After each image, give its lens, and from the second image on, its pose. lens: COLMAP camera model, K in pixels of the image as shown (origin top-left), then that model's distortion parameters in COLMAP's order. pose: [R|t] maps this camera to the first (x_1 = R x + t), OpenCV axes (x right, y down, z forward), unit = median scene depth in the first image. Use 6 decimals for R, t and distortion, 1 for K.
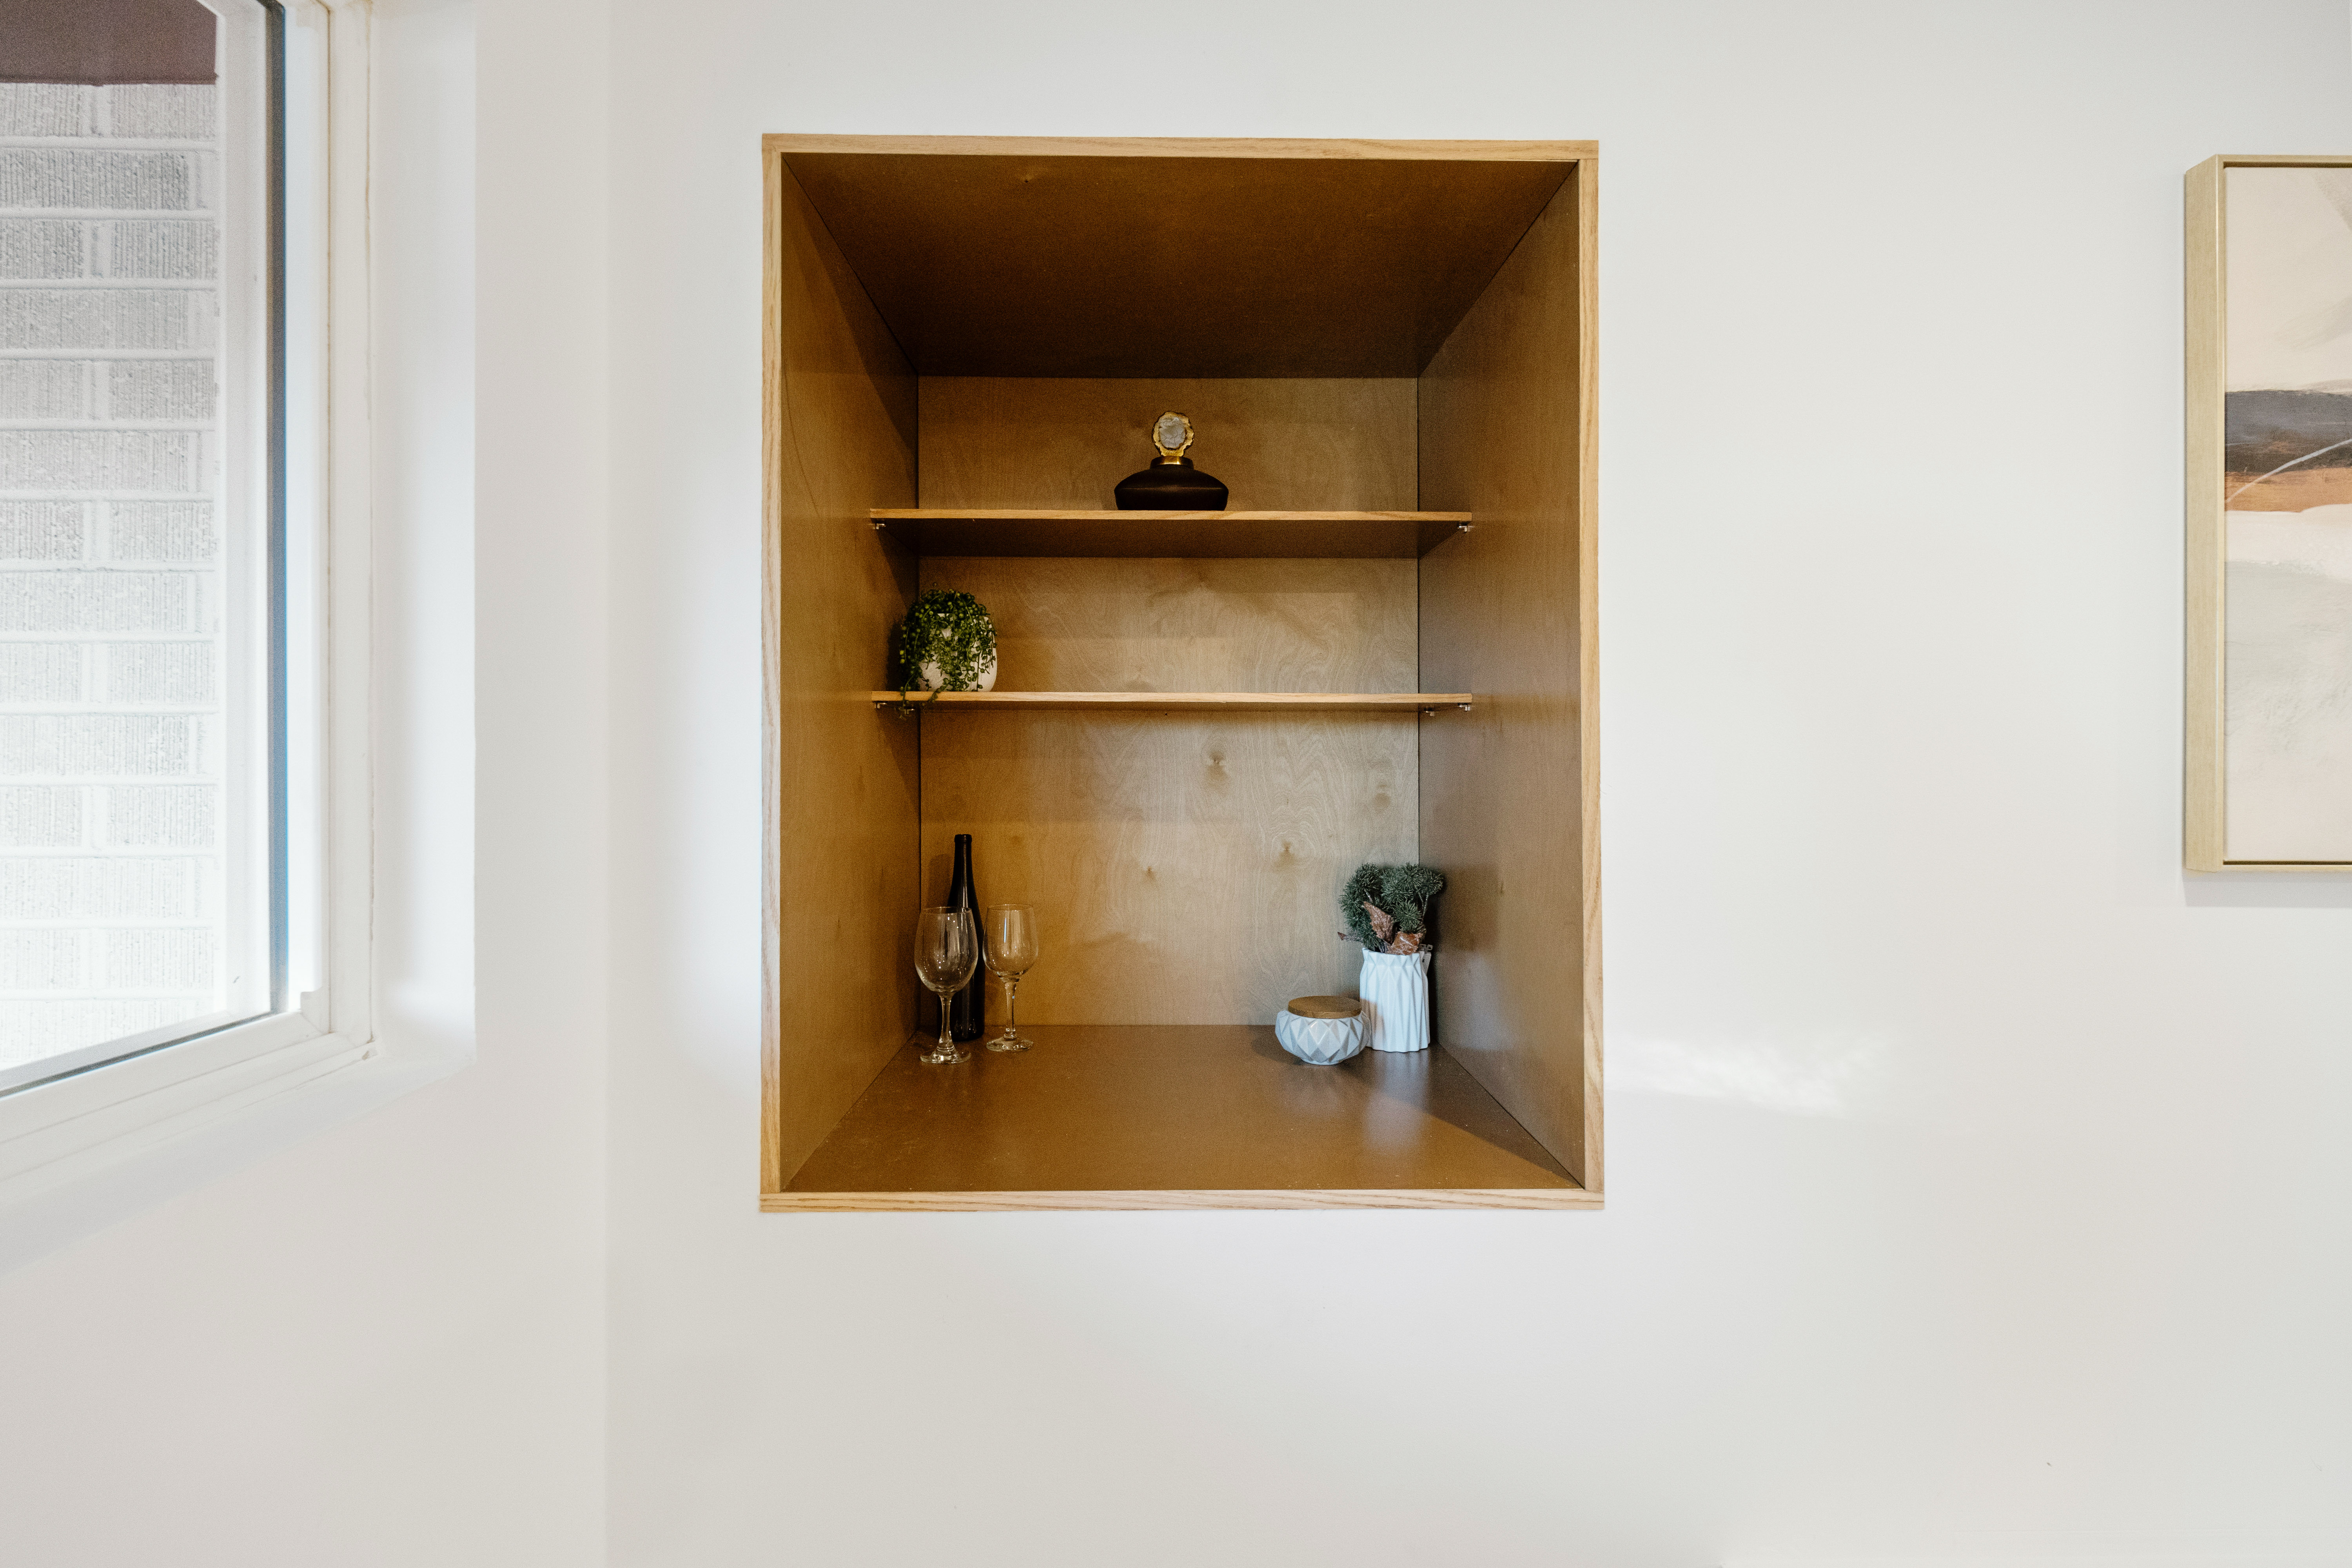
lens RADIAL K [[1067.5, 0, 1171.6], [0, 1067.5, 779.2], [0, 0, 1]] dist [0.002268, -0.000199]
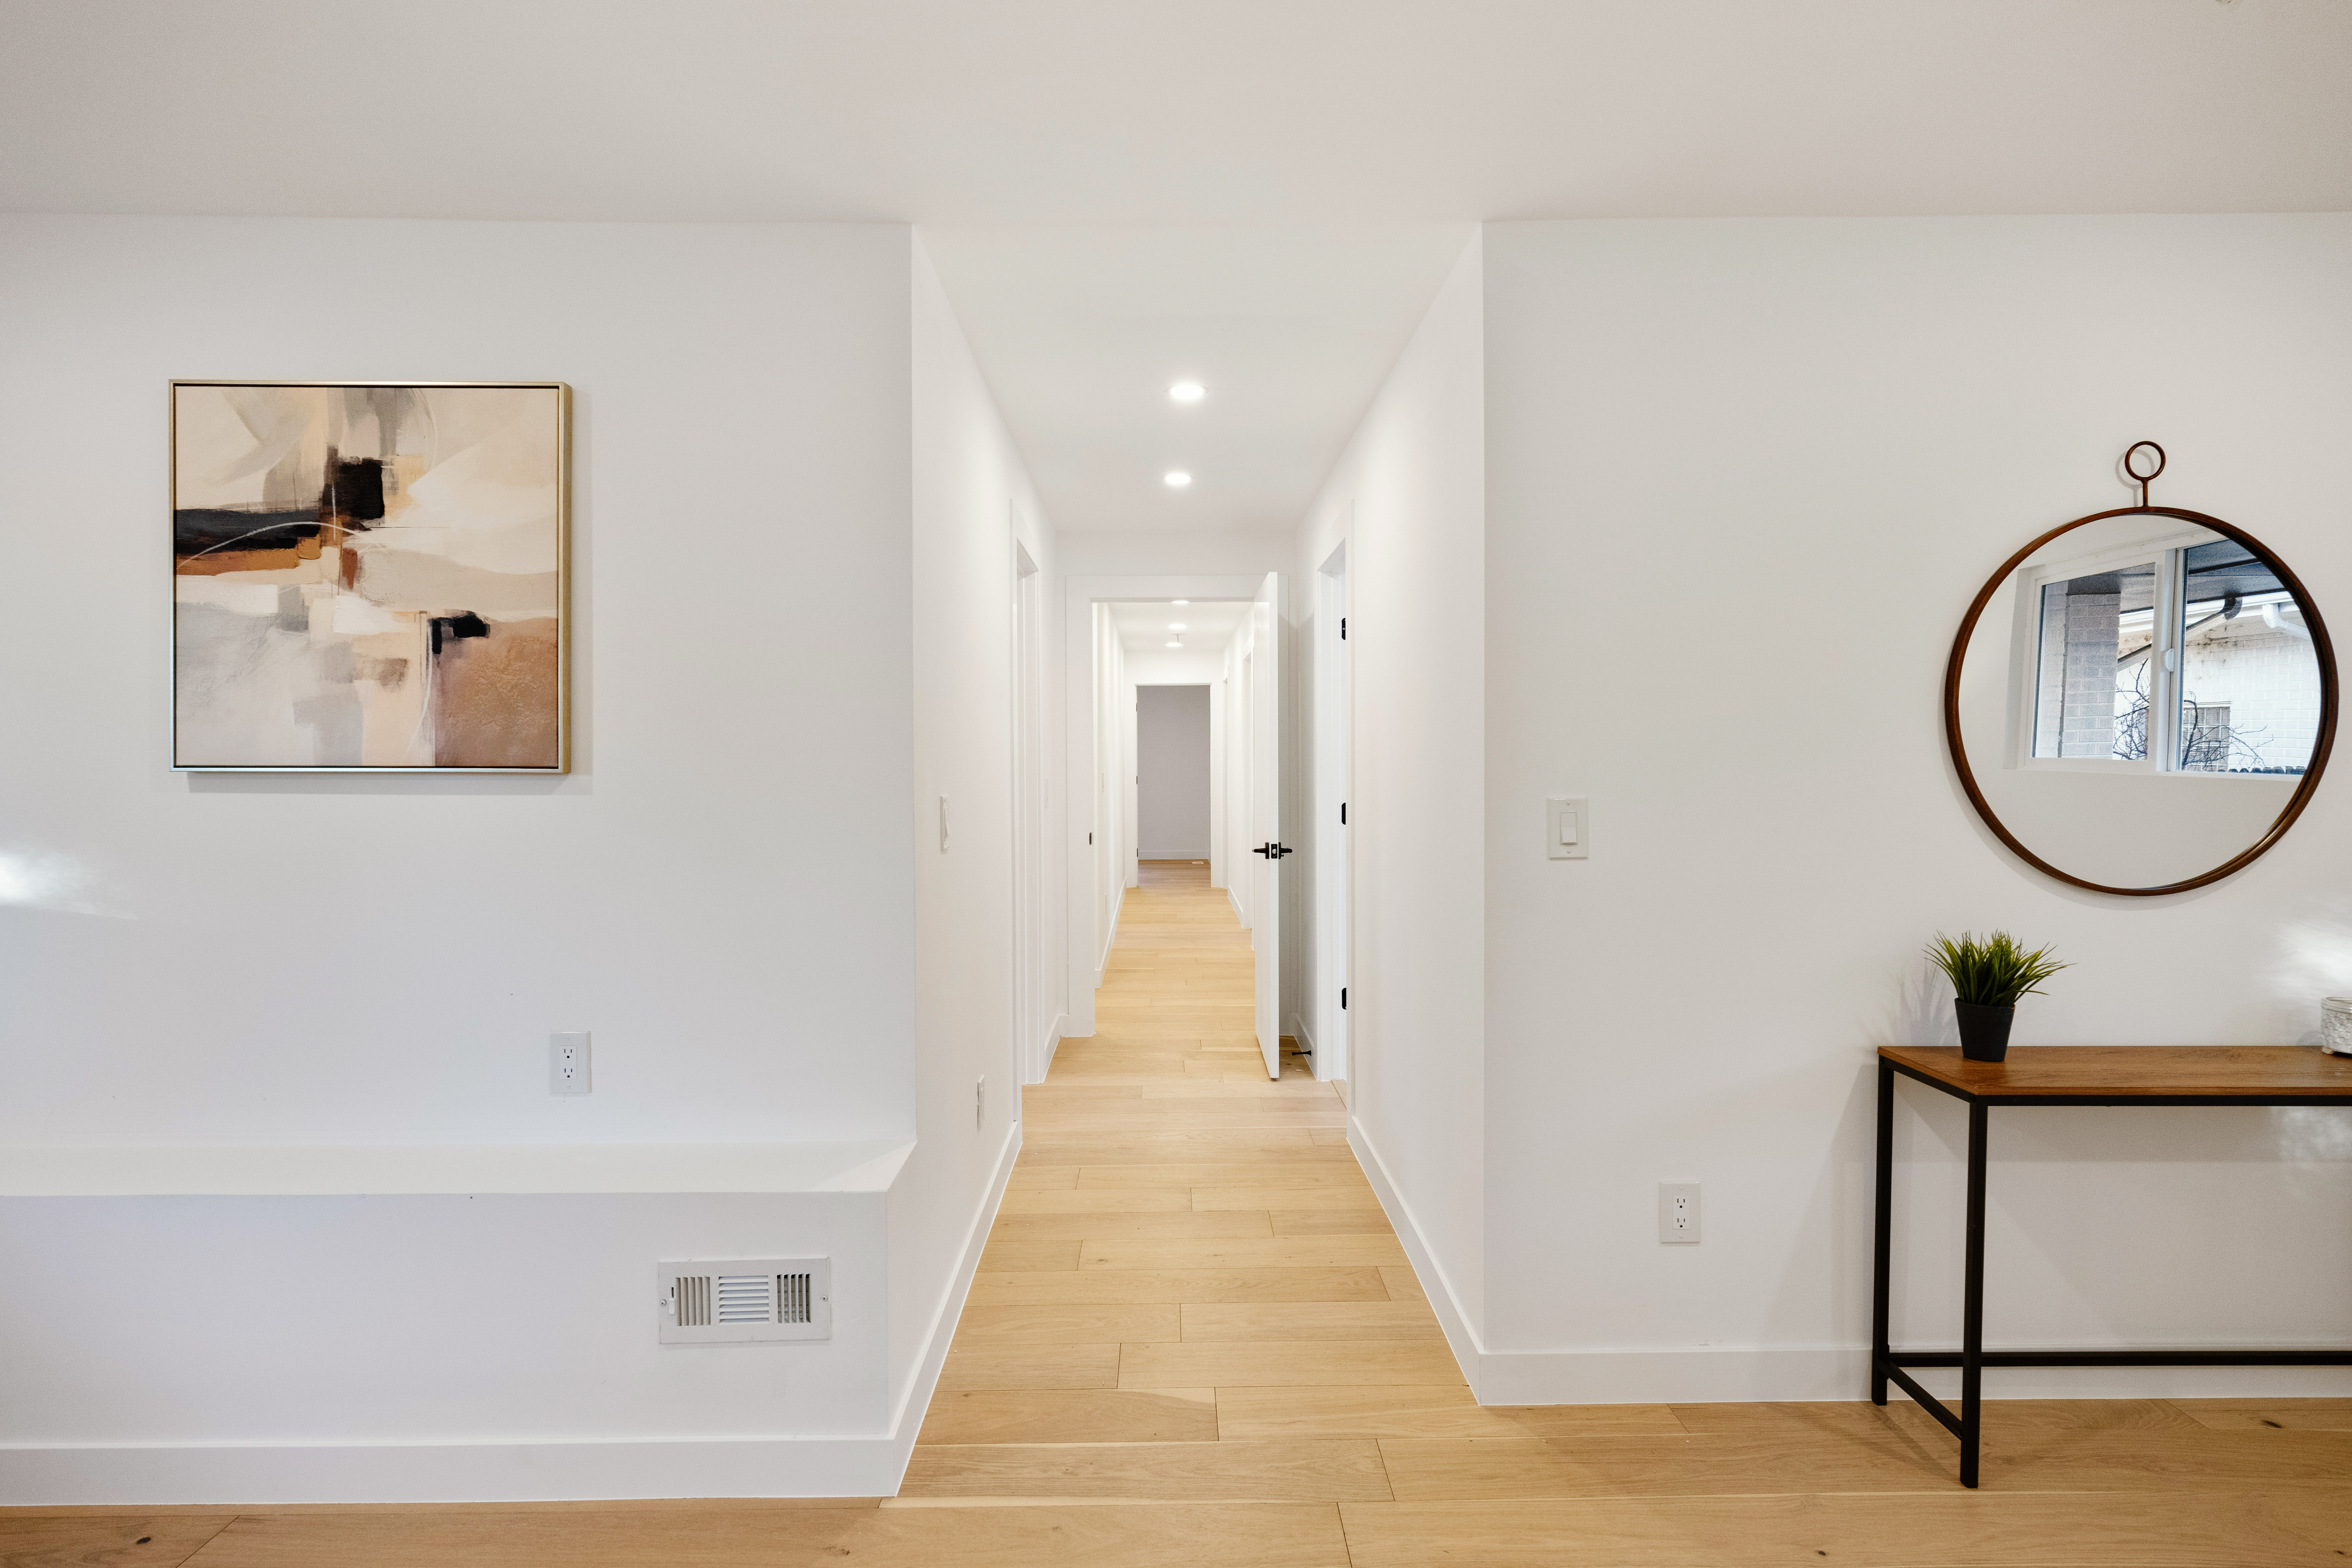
lens RADIAL K [[1188.2, 0, 1167.7], [0, 1188.2, 780.7], [0, 0, 1]] dist [0.002612, -0.000641]
pose [[0.999947, -0.002499, -0.010009, 2.702523], [0.002666, 0.999856, 0.016770, 0.071494], [0.009966, -0.016796, 0.999809, -1.024735]]
